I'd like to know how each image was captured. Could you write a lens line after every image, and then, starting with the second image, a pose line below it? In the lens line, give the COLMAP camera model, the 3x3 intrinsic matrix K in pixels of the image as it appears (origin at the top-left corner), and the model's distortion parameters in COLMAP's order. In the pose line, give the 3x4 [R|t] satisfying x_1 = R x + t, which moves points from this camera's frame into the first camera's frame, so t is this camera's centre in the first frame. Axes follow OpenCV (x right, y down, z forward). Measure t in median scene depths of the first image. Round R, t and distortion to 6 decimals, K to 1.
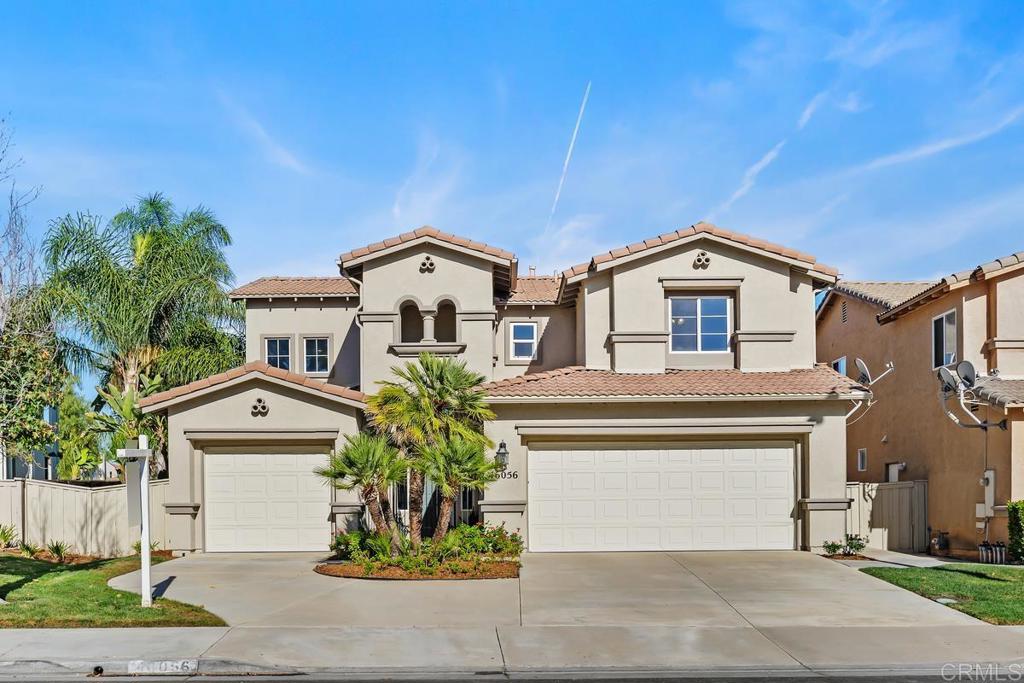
lens RADIAL K [[1030.6, 0, 512.0], [0, 1030.6, 381.1], [0, 0, 1]] dist [-0.007481, -0.013561]
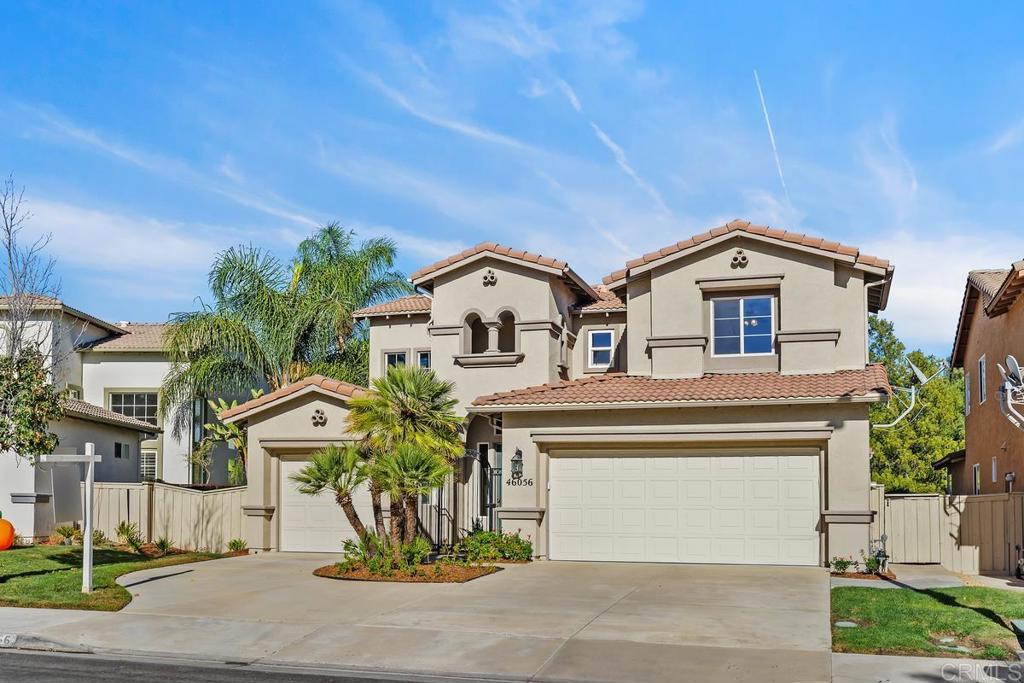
lens RADIAL K [[1034.4, 0, 512.0], [0, 1034.4, 341.5], [0, 0, 1]] dist [-0.019378, -0.016107]
pose [[0.951414, -0.033657, -0.306071, 0.273673], [0.019121, 0.998548, -0.050369, 0.003650], [0.307321, 0.042070, 0.950675, 0.024257]]
